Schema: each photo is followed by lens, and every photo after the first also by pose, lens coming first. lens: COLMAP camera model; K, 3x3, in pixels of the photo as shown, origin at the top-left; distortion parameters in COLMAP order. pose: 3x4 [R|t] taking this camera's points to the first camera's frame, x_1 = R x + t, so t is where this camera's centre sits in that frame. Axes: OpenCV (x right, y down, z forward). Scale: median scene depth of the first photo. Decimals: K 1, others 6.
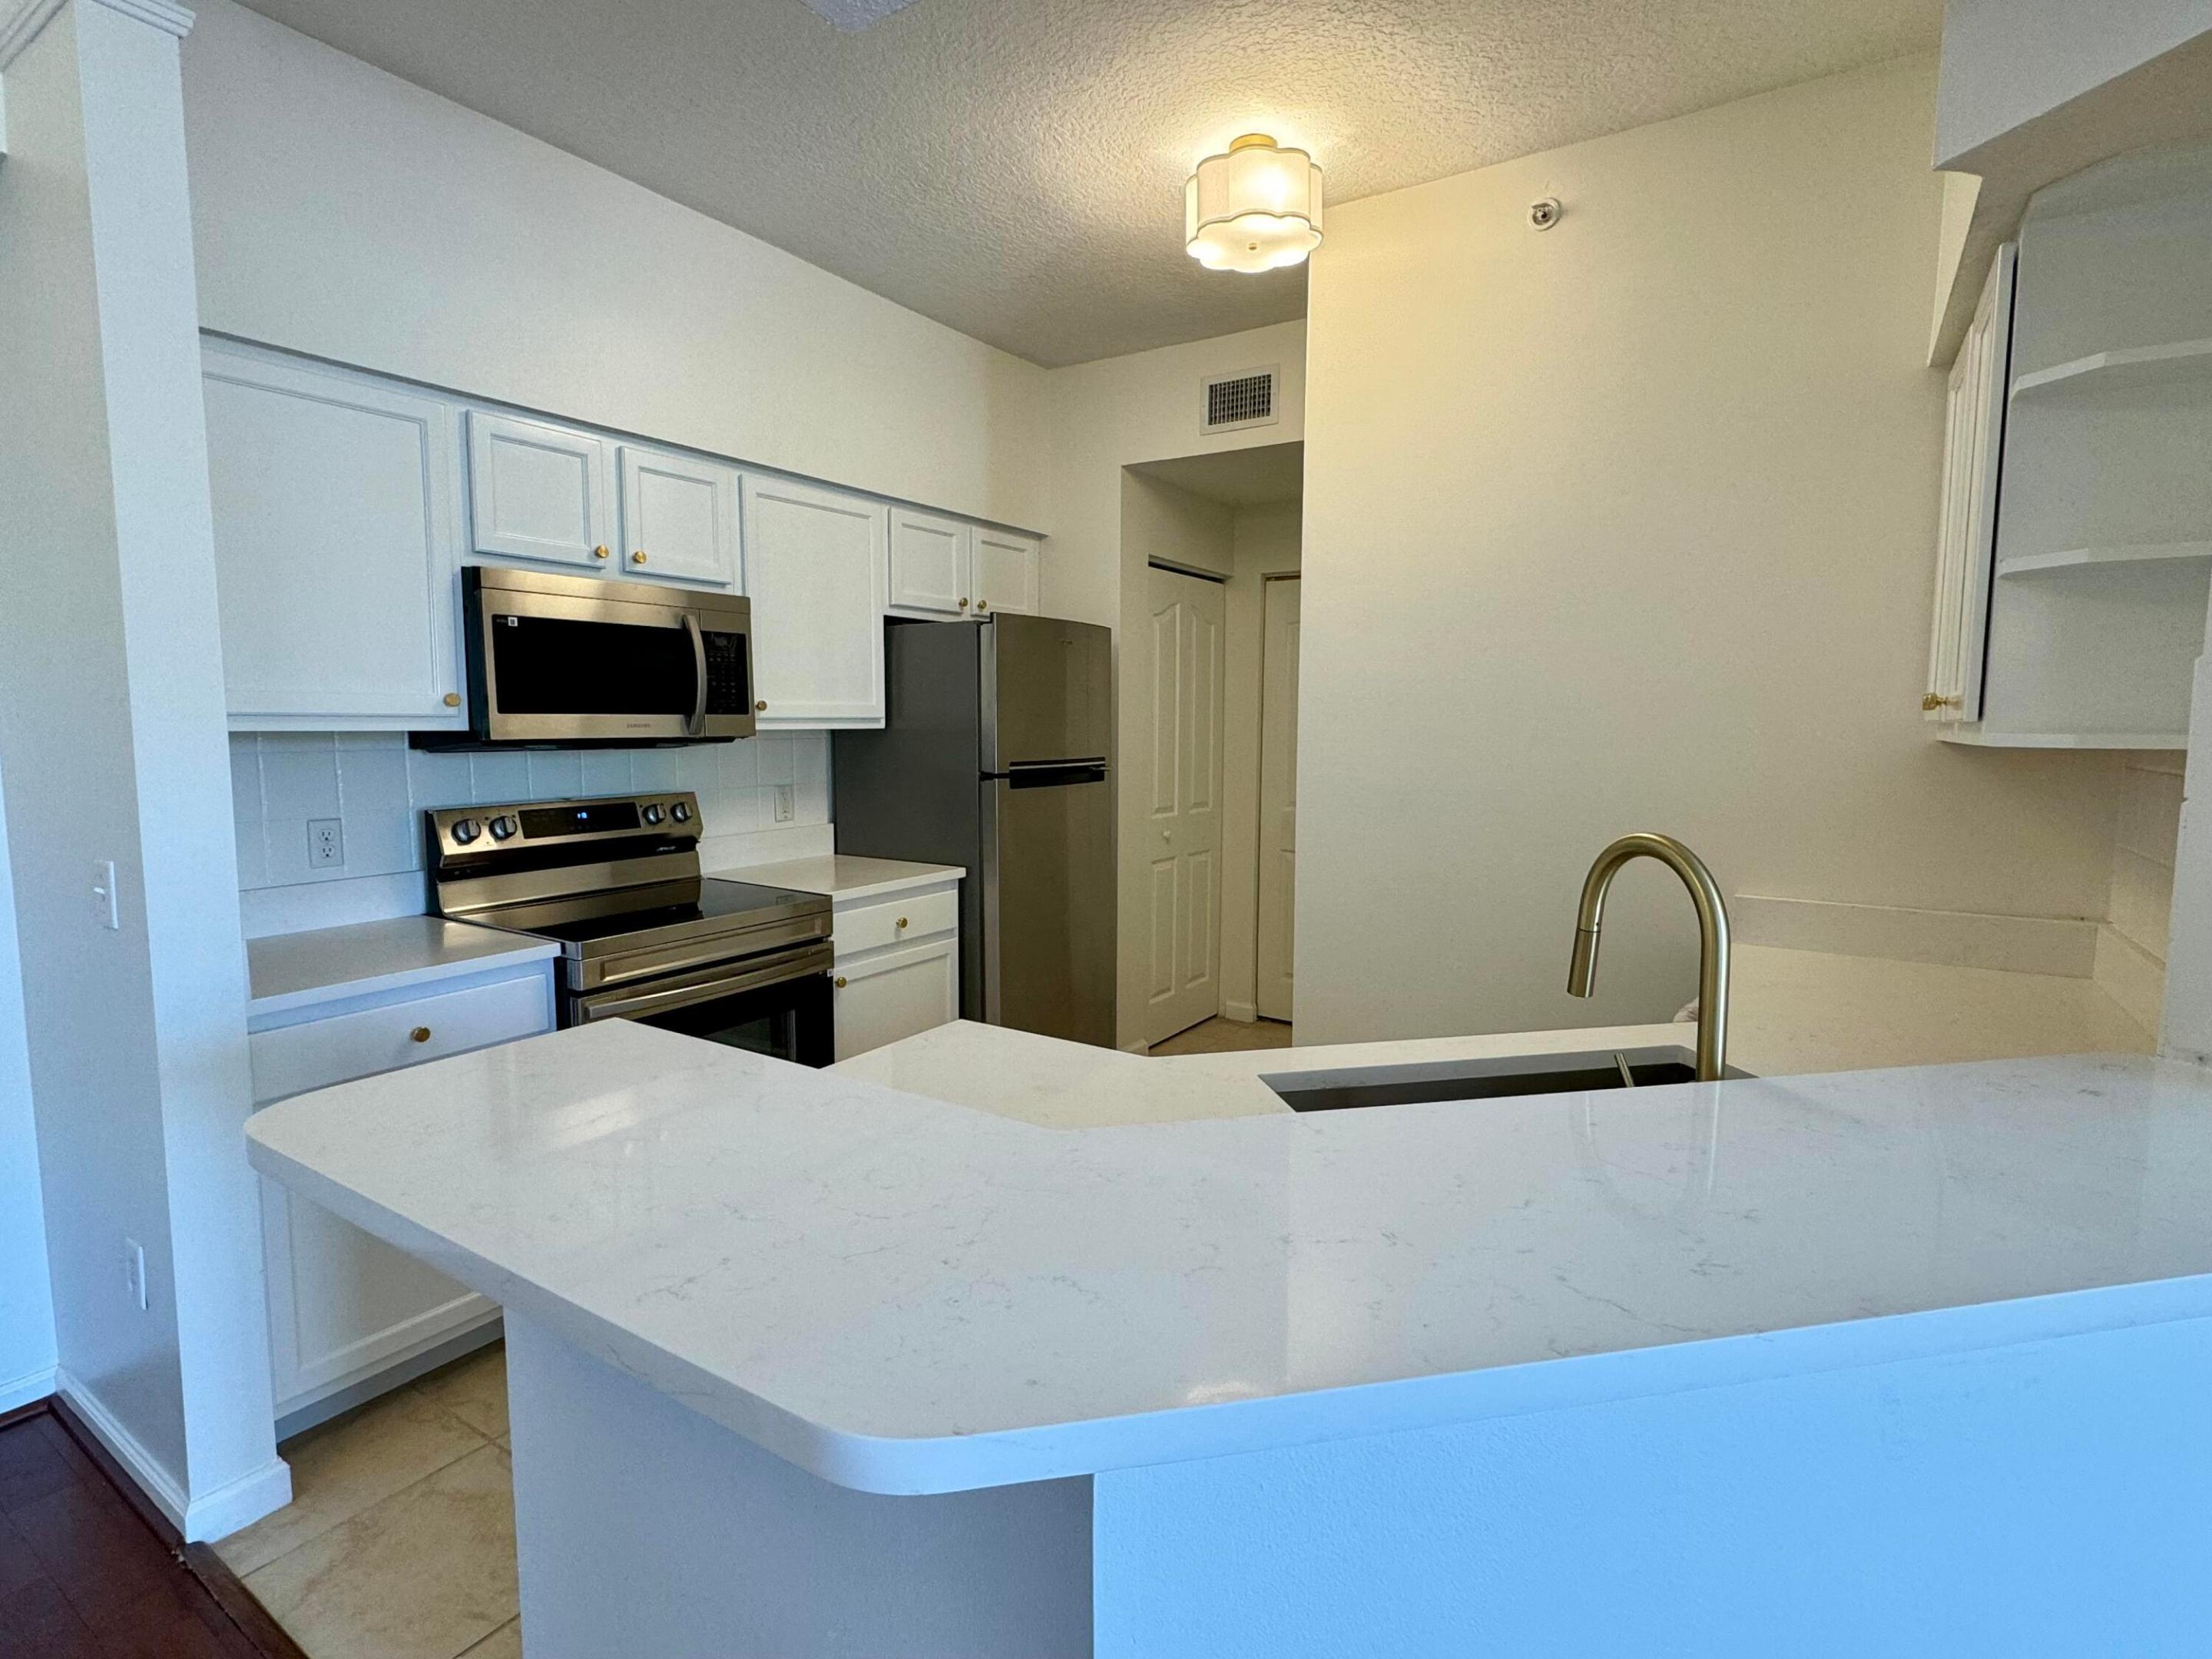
lens RADIAL K [[1103.1, 0, 1108.8], [0, 1103.1, 828.6], [0, 0, 1]] dist [0.005222, 0.000258]
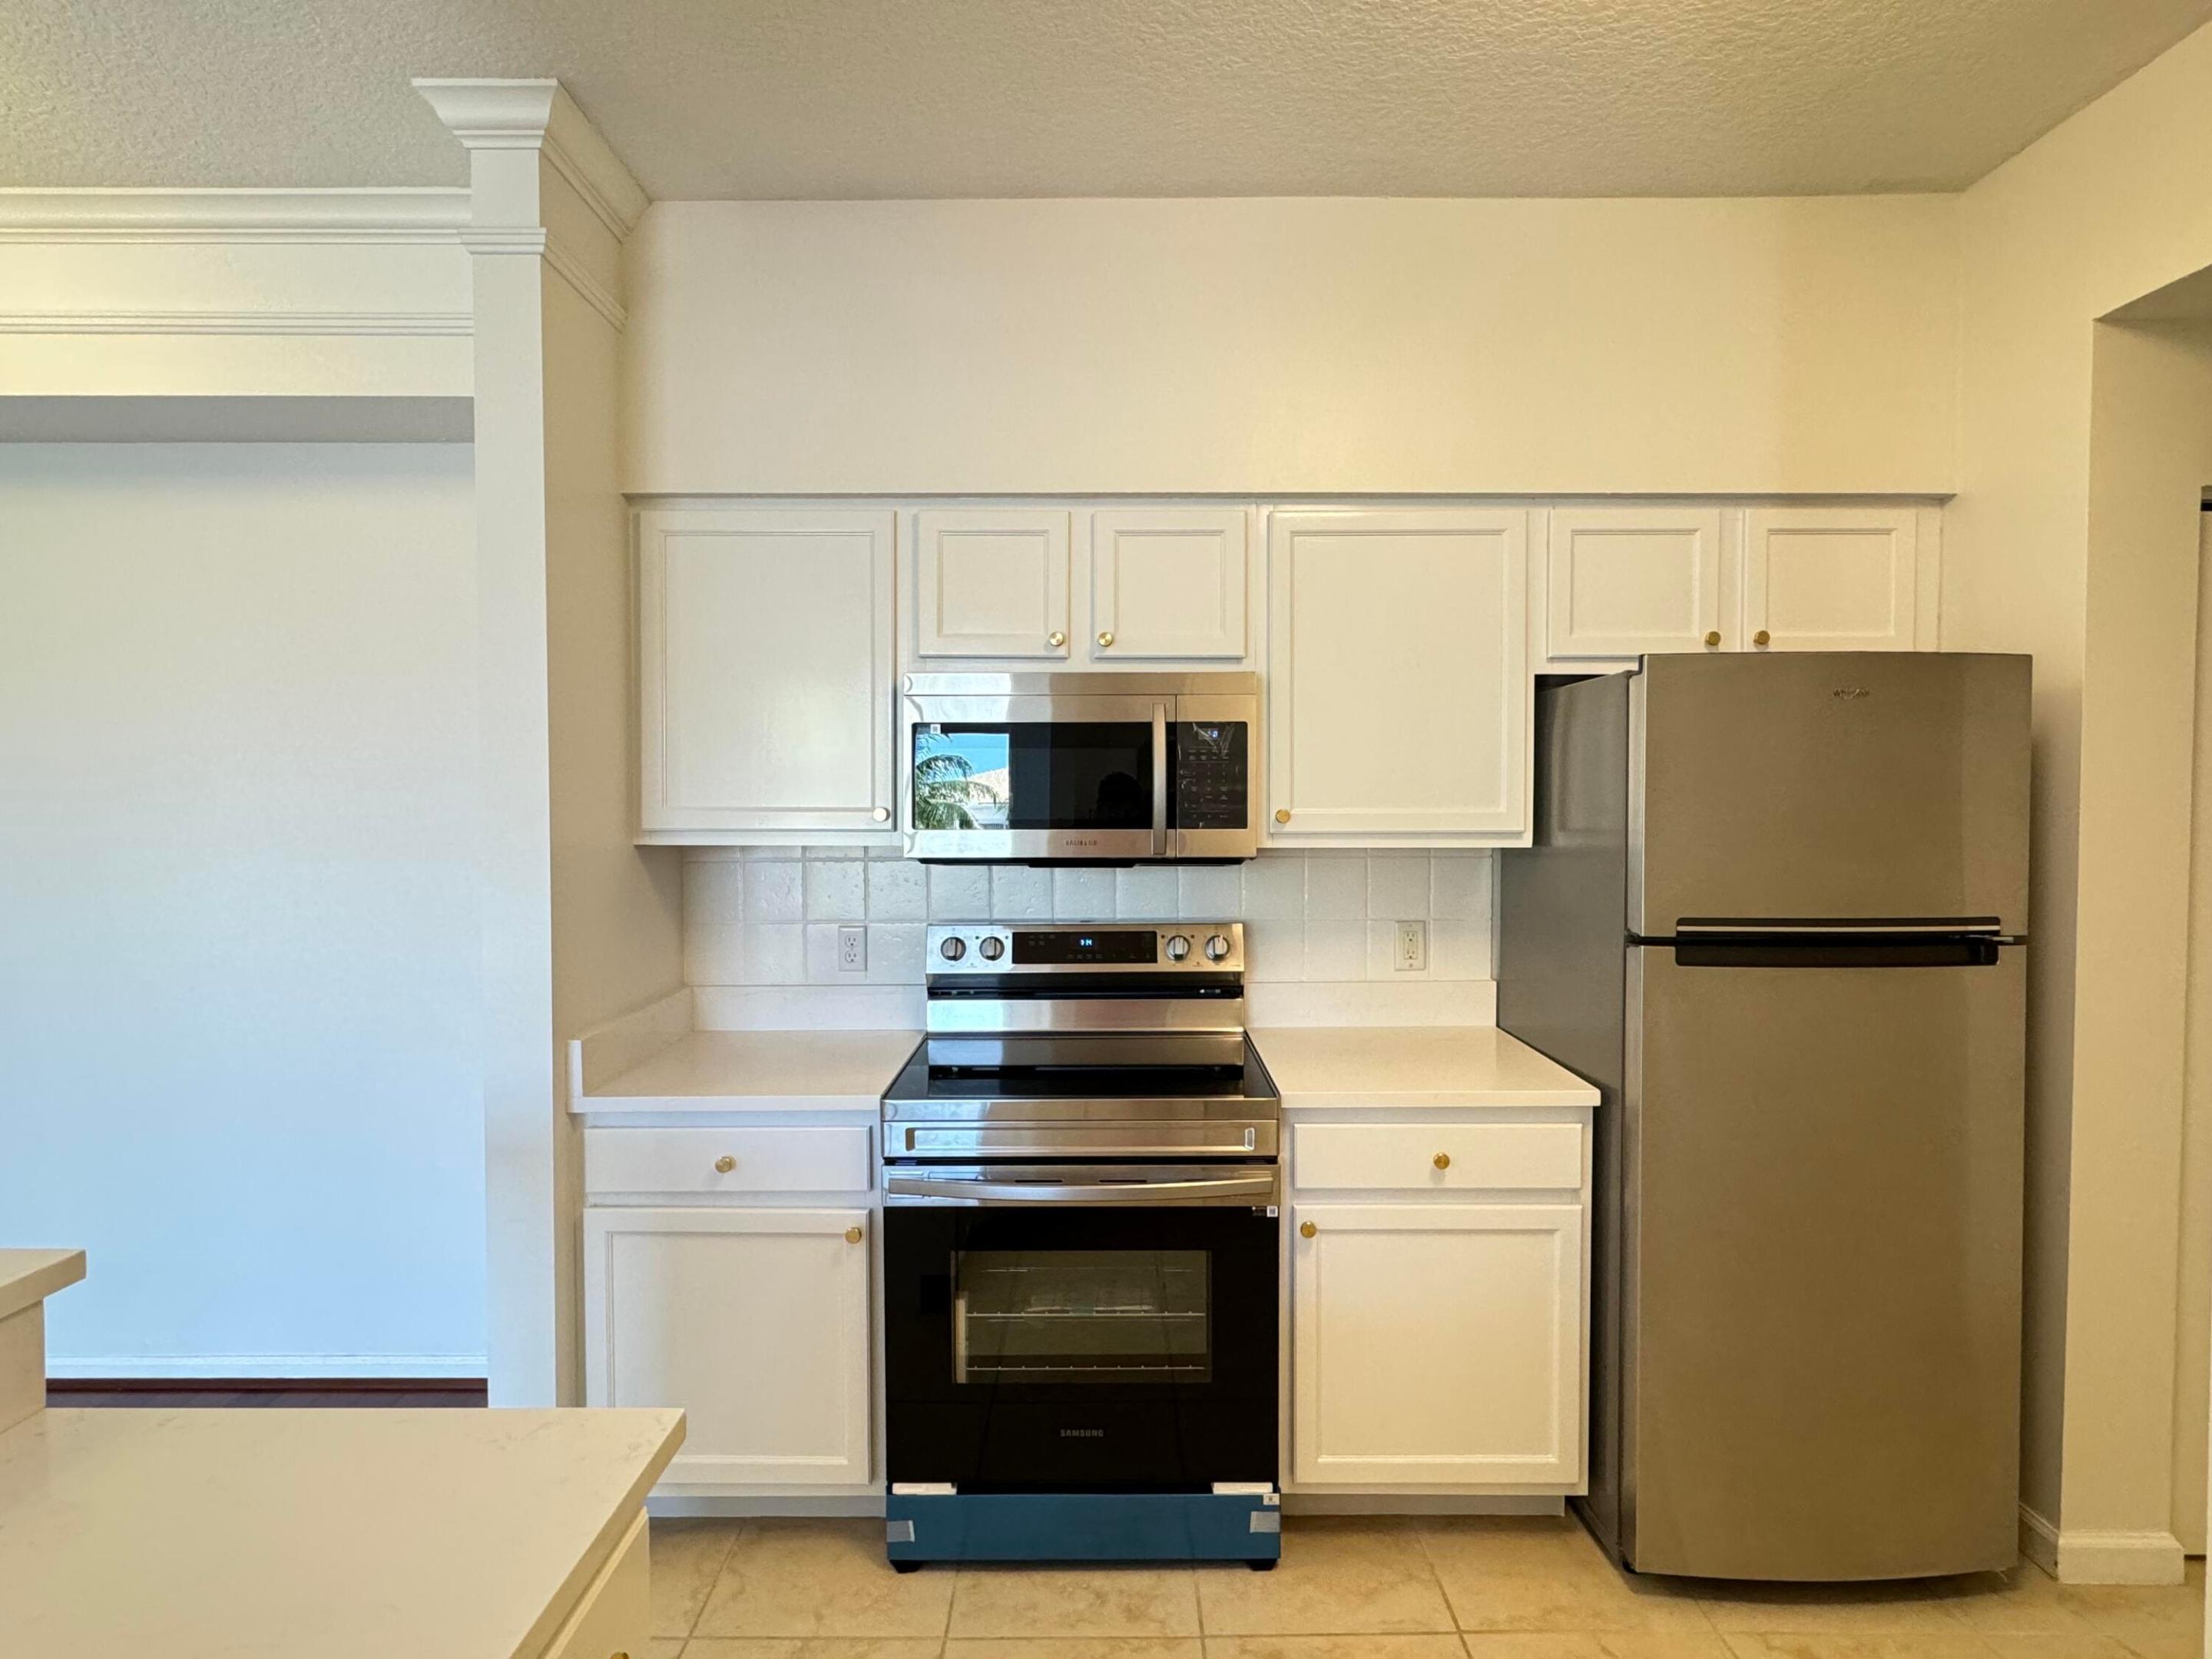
lens RADIAL K [[1103.4, 0, 1101.1], [0, 1103.4, 839.2], [0, 0, 1]] dist [0.001305, -0.002204]
pose [[0.537389, 0.024397, -0.842981, 0.232489], [-0.082483, 0.996309, -0.023747, -0.065759], [0.839291, 0.082293, 0.537418, 0.483501]]
